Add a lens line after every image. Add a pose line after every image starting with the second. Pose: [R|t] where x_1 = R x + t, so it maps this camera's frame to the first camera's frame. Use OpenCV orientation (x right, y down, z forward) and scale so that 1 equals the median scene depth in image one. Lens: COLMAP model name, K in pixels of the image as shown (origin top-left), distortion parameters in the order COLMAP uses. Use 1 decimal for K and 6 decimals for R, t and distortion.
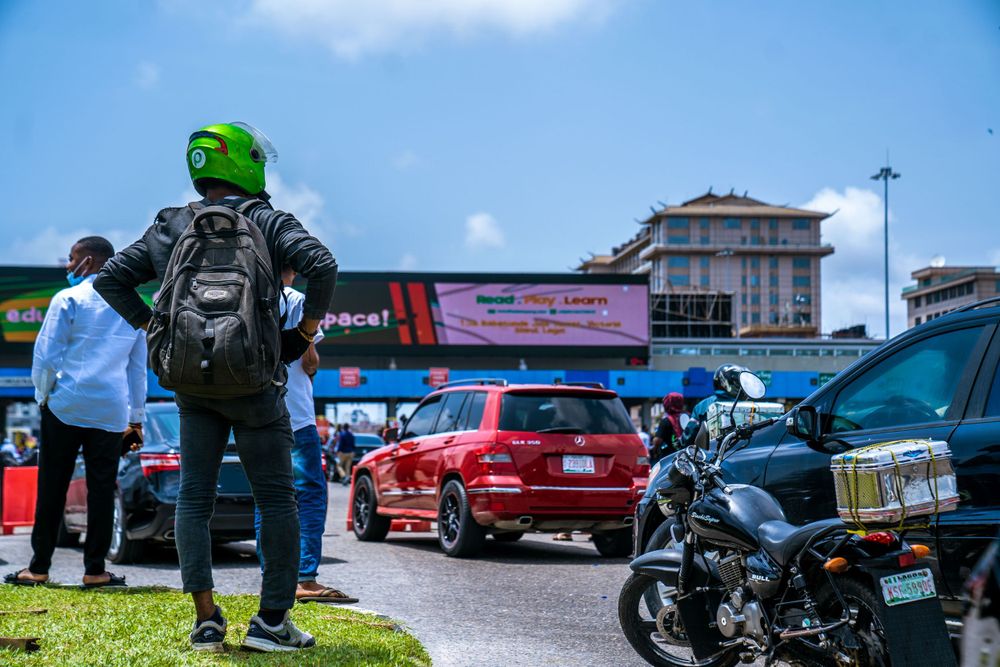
lens RADIAL K [[1725.9, 0, 500.0], [0, 1725.9, 333.0], [0, 0, 1]] dist [0.056372, 0.000000]
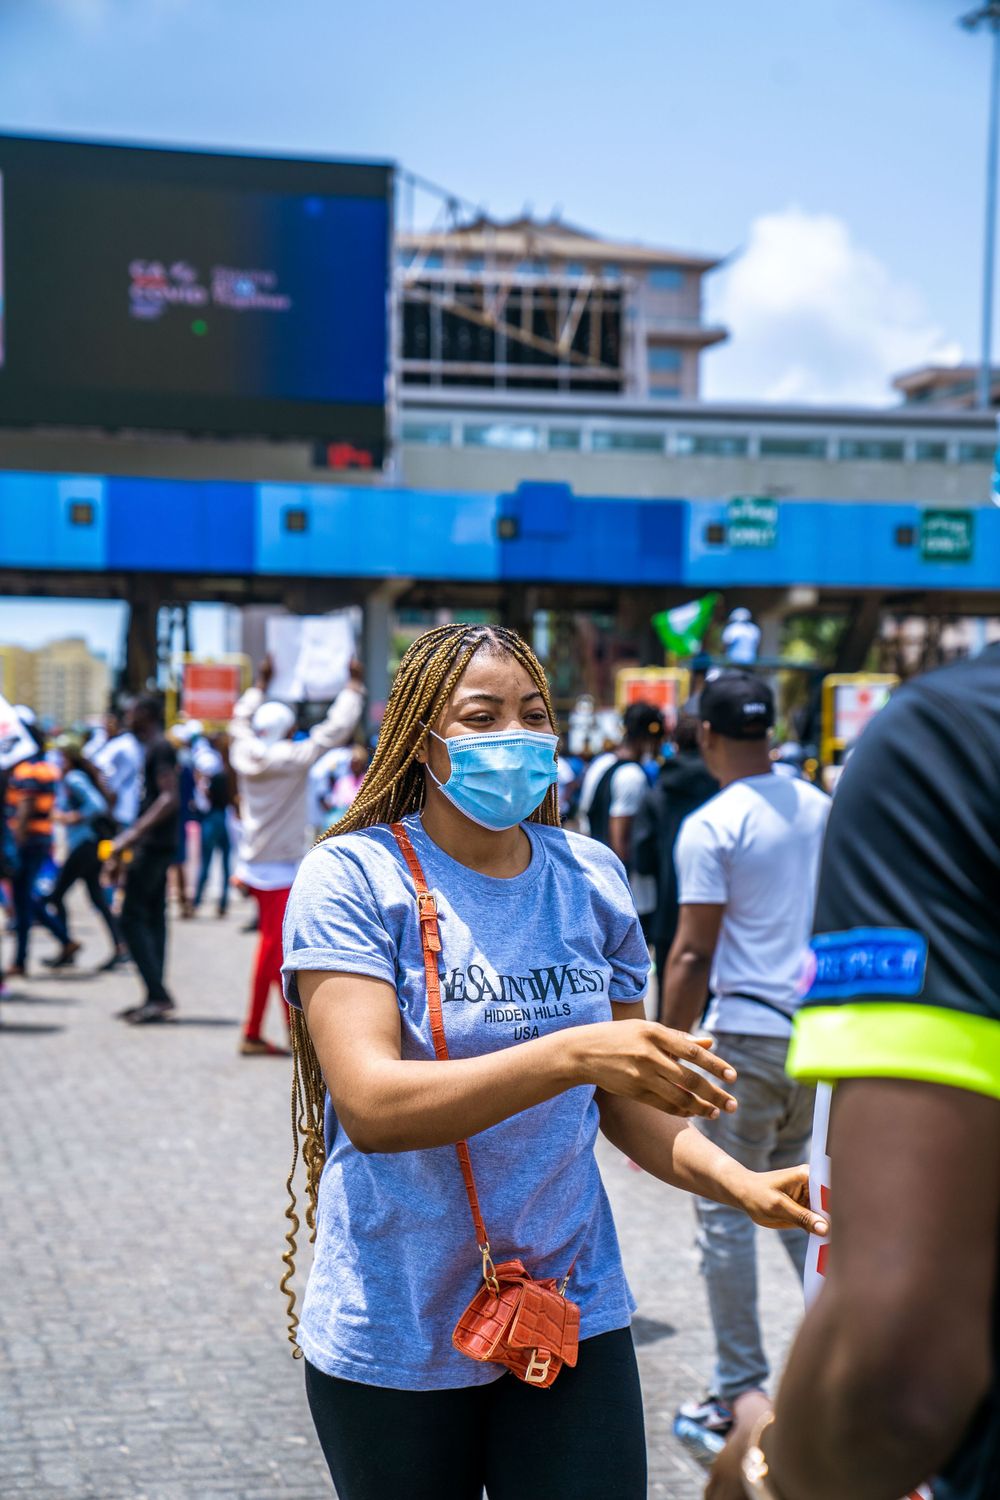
lens RADIAL K [[2868.2, 0, 500.1], [0, 2868.2, 749.8], [0, 0, 1]] dist [0.015884, 0.000000]
pose [[0.990143, 0.004787, 0.139977, 0.034024], [-0.015198, 0.997186, 0.073404, 0.029122], [-0.139232, -0.074808, 0.987430, 0.477771]]
